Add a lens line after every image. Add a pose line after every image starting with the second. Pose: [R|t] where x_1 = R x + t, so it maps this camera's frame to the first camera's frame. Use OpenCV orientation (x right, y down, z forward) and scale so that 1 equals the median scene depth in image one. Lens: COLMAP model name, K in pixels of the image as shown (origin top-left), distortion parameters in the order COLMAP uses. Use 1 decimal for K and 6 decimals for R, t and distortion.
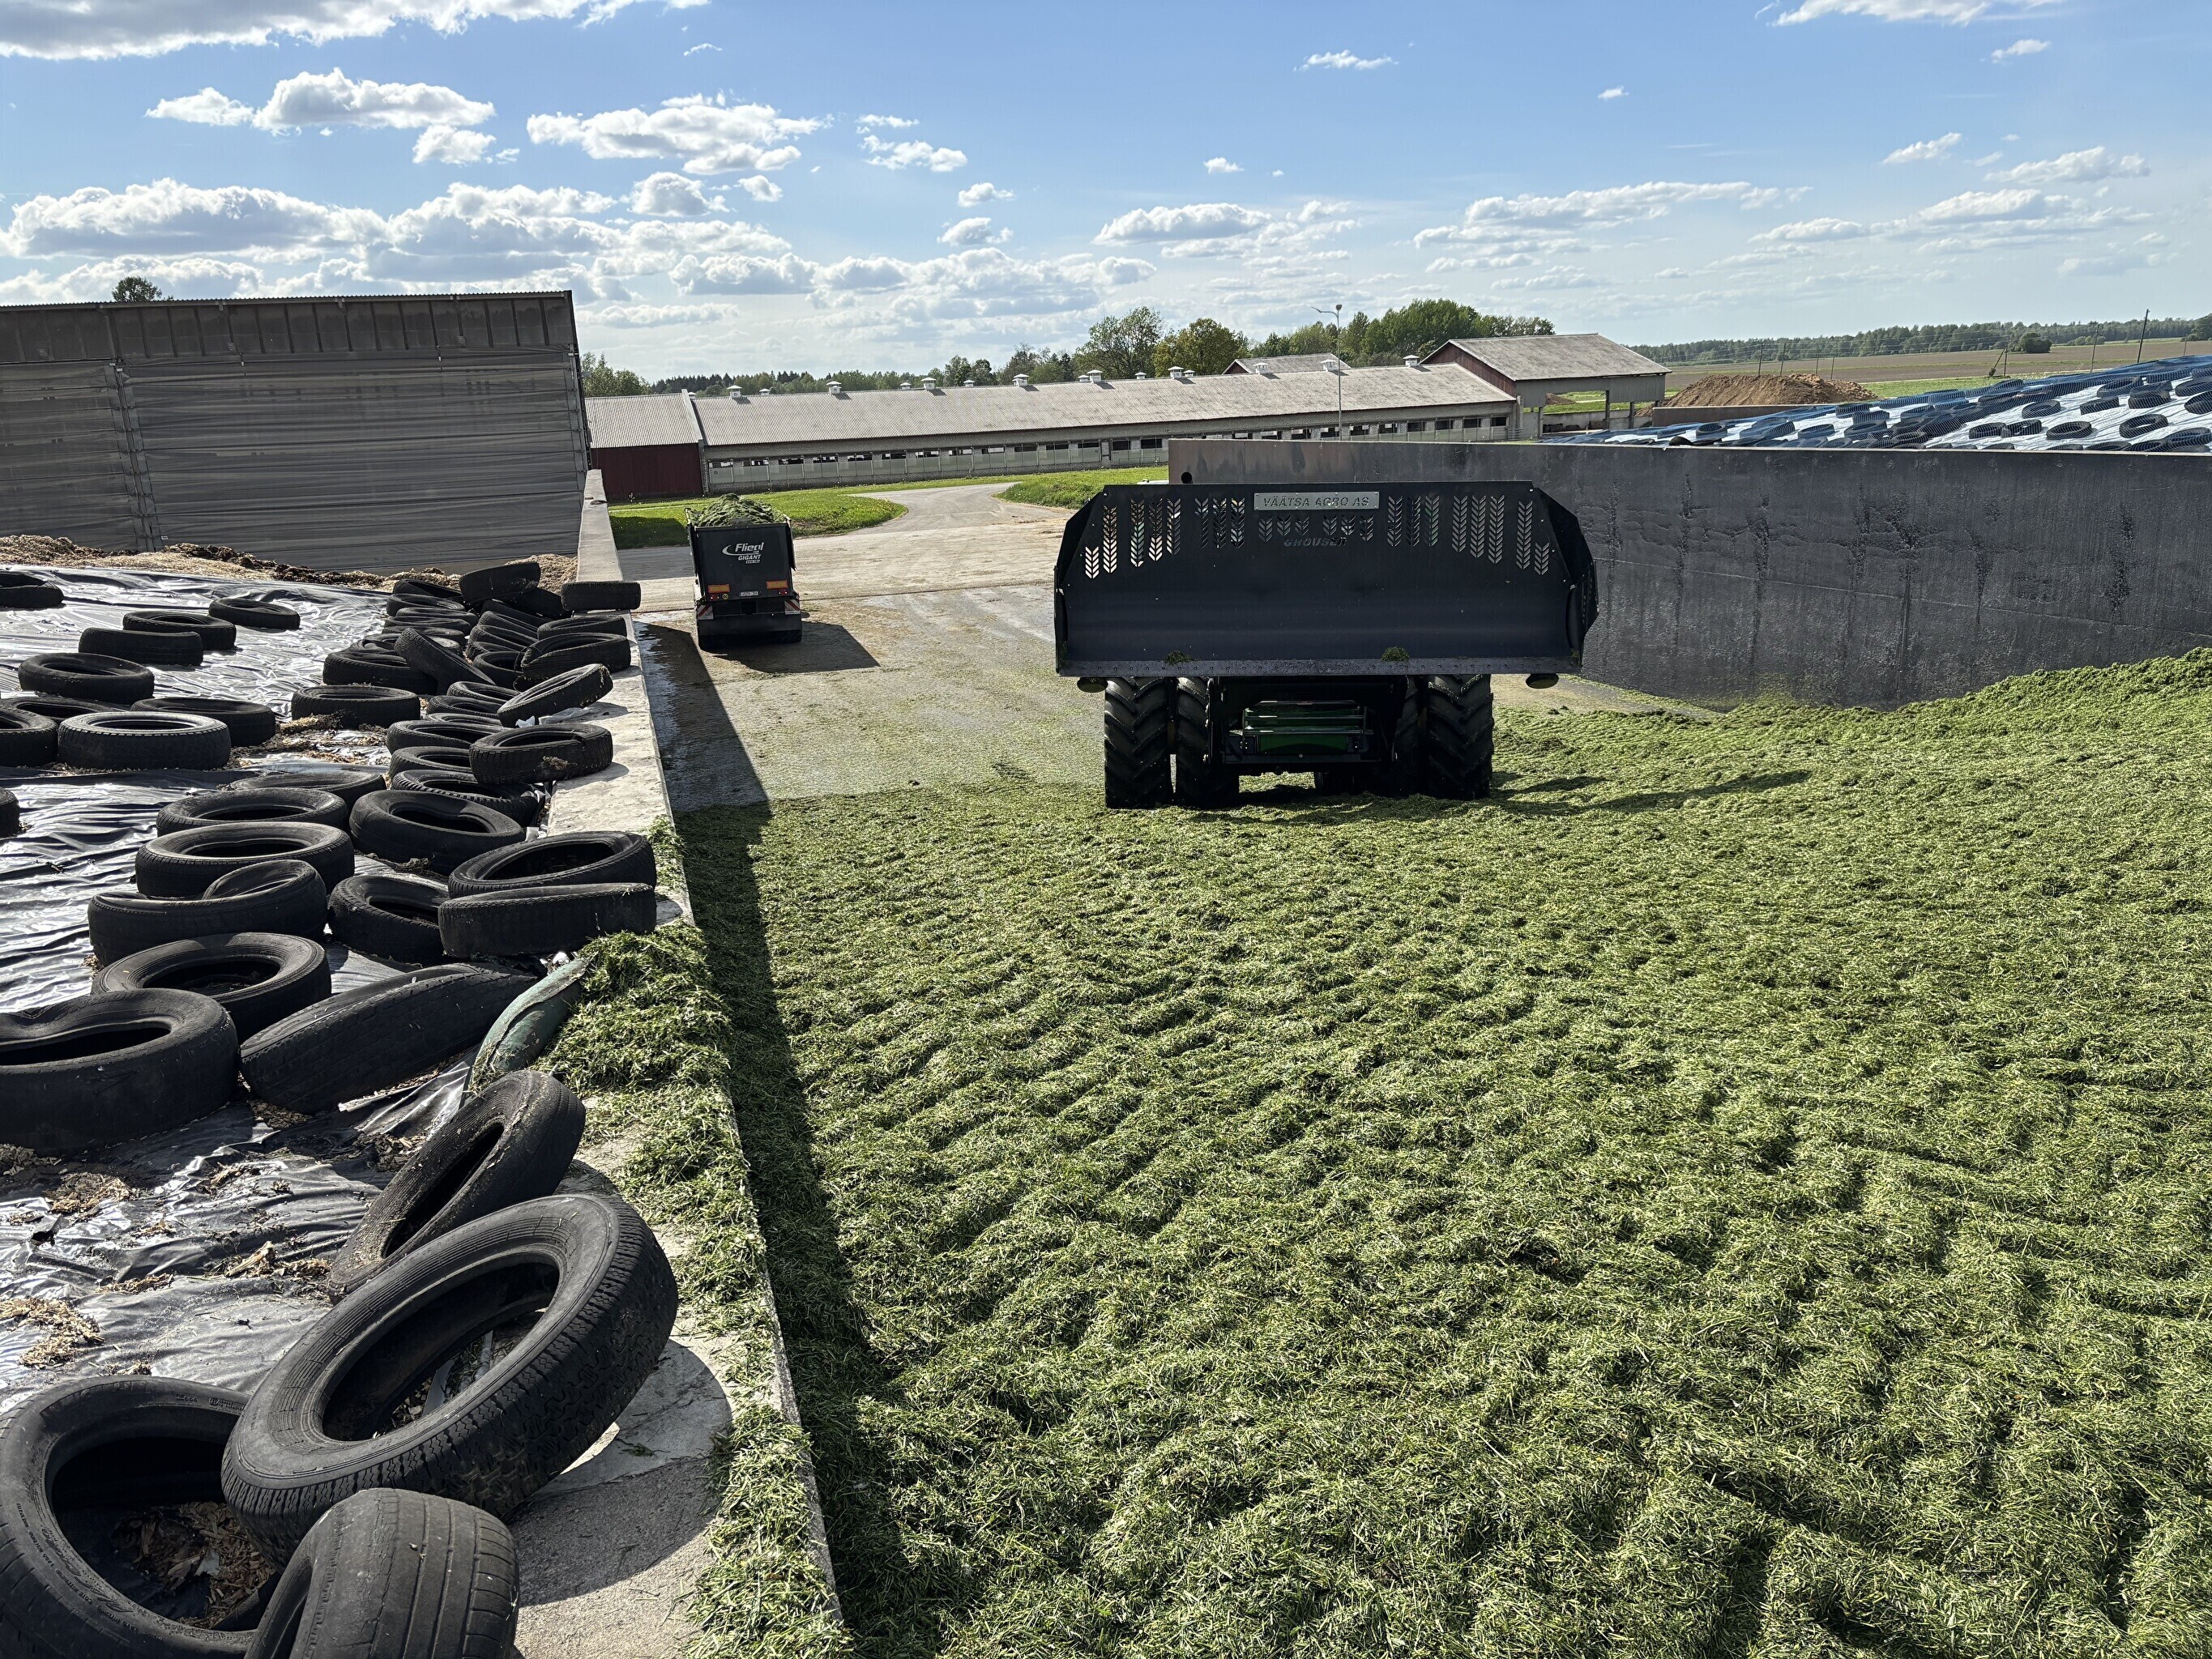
lens RADIAL K [[1537.3, 0, 1126.6], [0, 1537.3, 840.5], [0, 0, 1]] dist [0.005637, -0.023777]
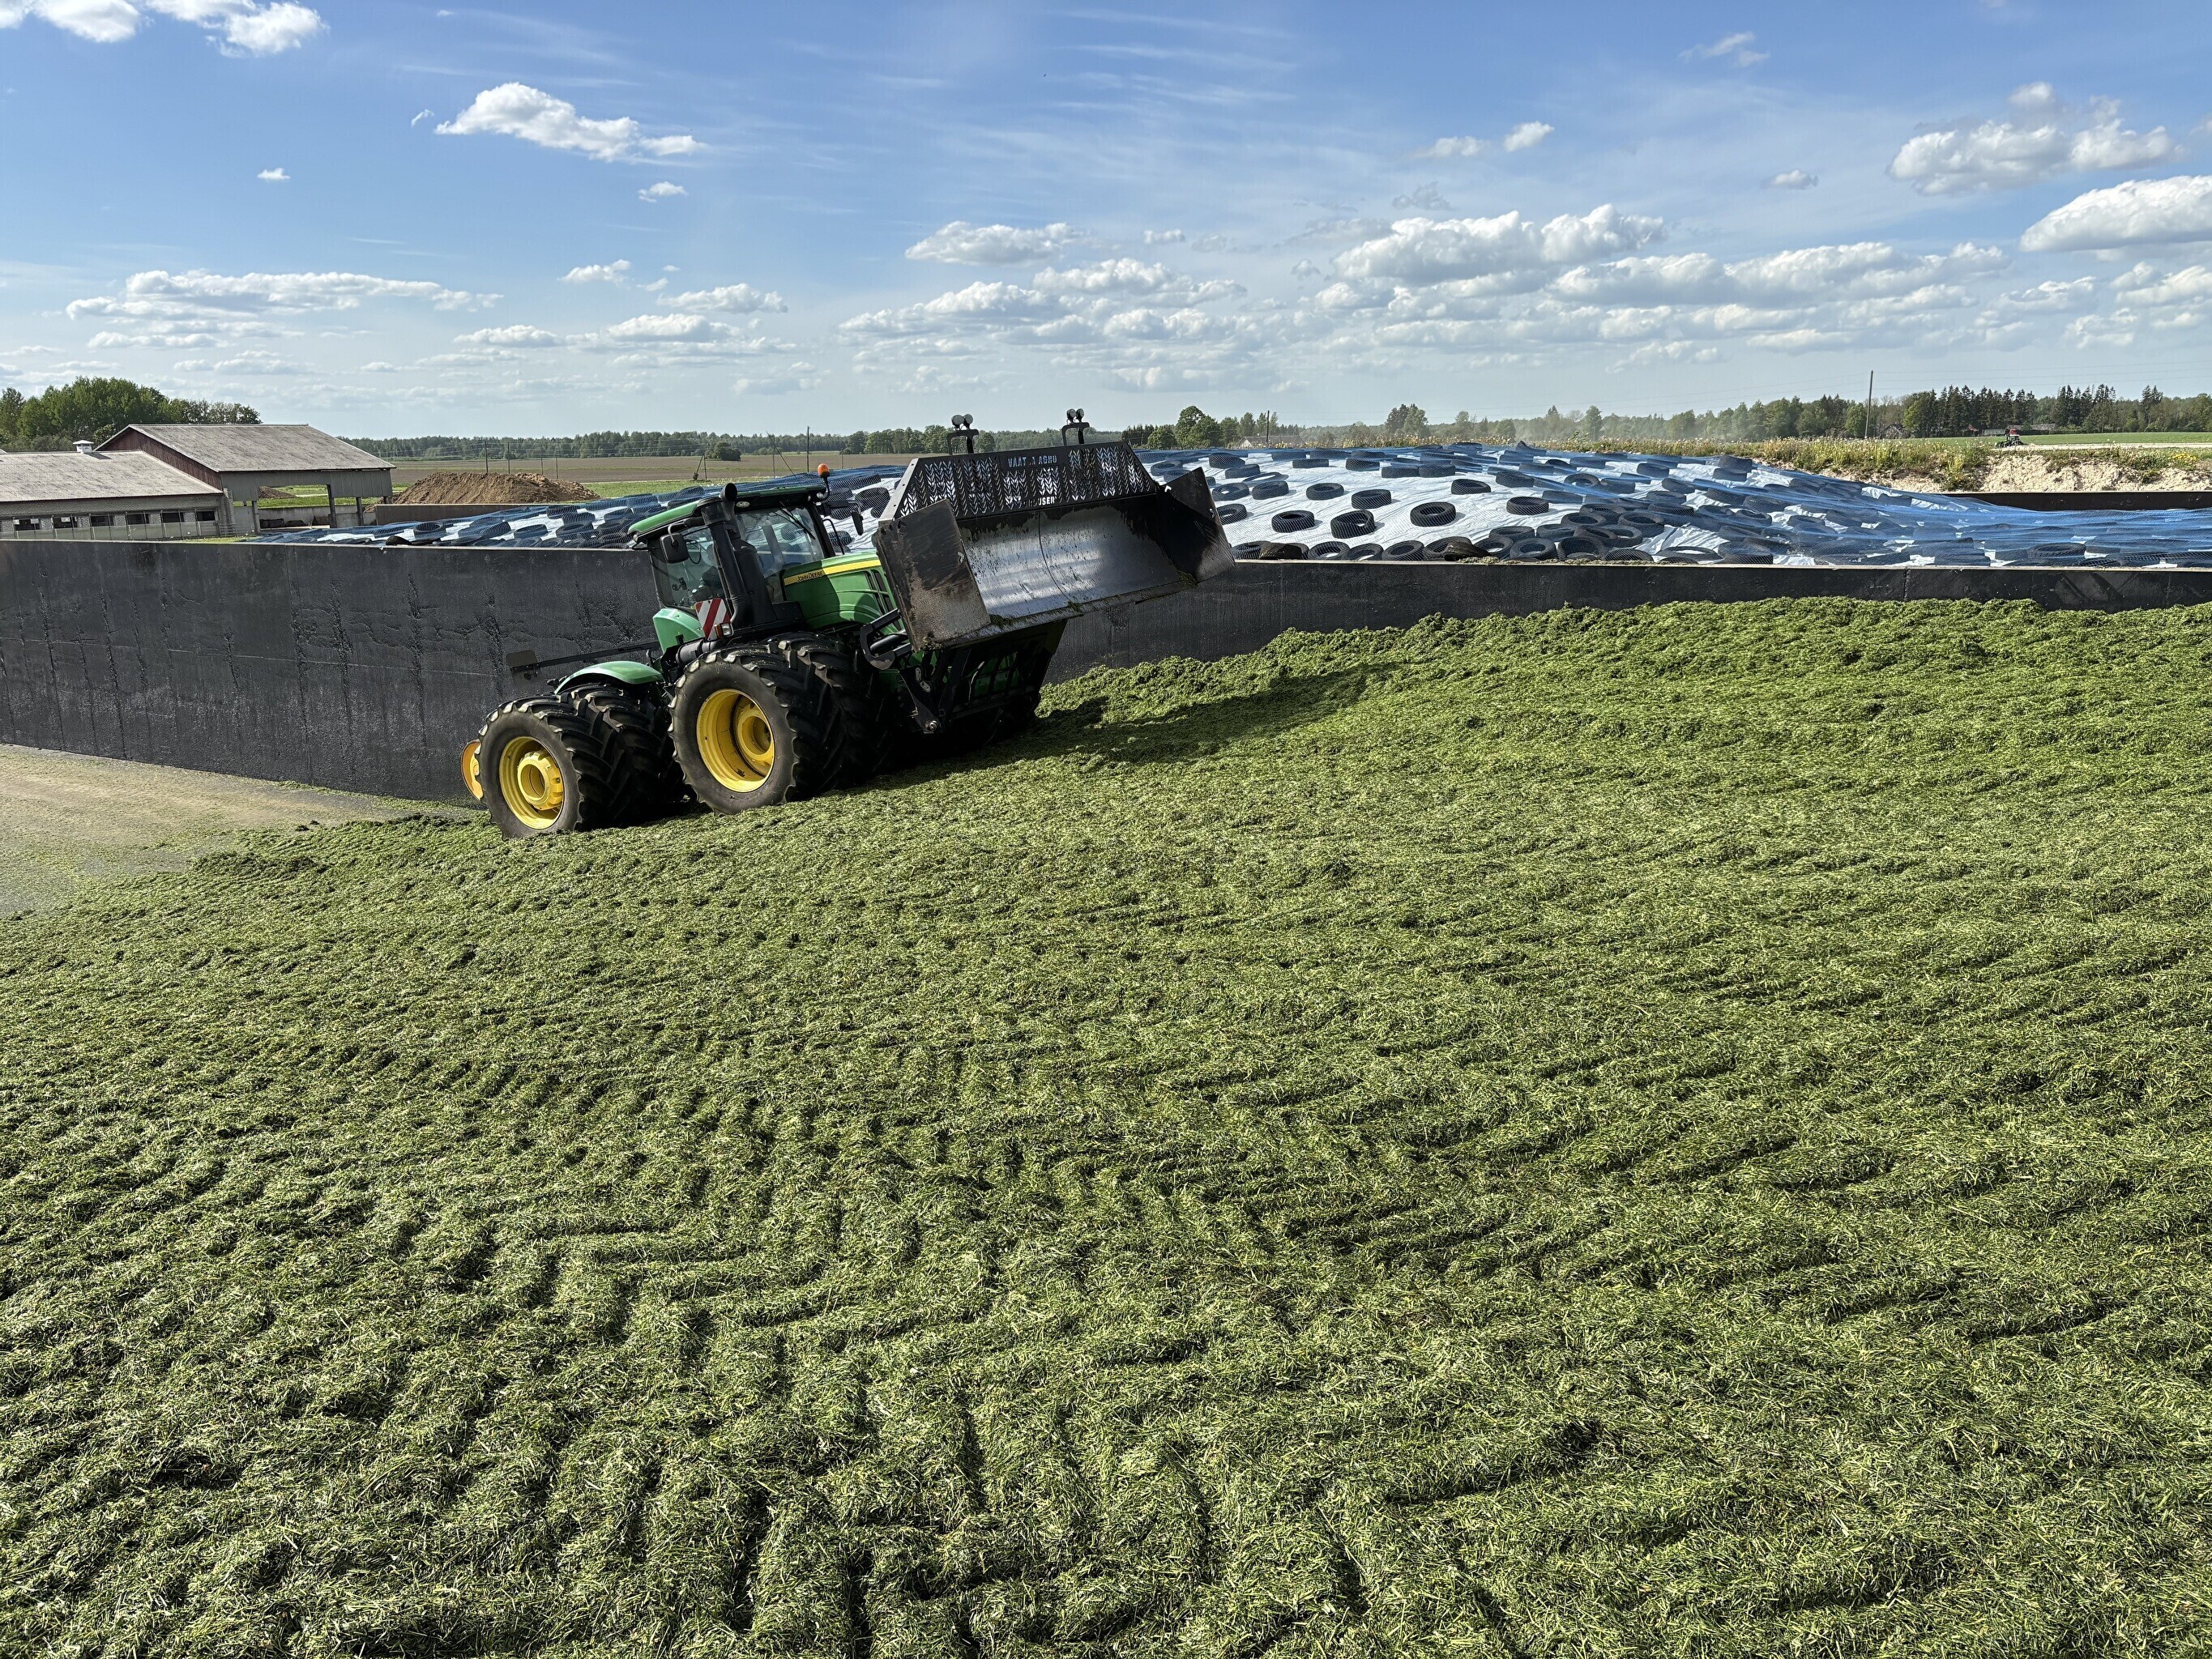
lens RADIAL K [[1537.3, 0, 1126.6], [0, 1537.3, 840.5], [0, 0, 1]] dist [0.005637, -0.023777]
pose [[0.759326, -0.125438, 0.638505, 0.127613], [0.156696, 0.987617, 0.007677, -0.011202], [-0.631562, 0.094222, 0.769579, -0.059013]]
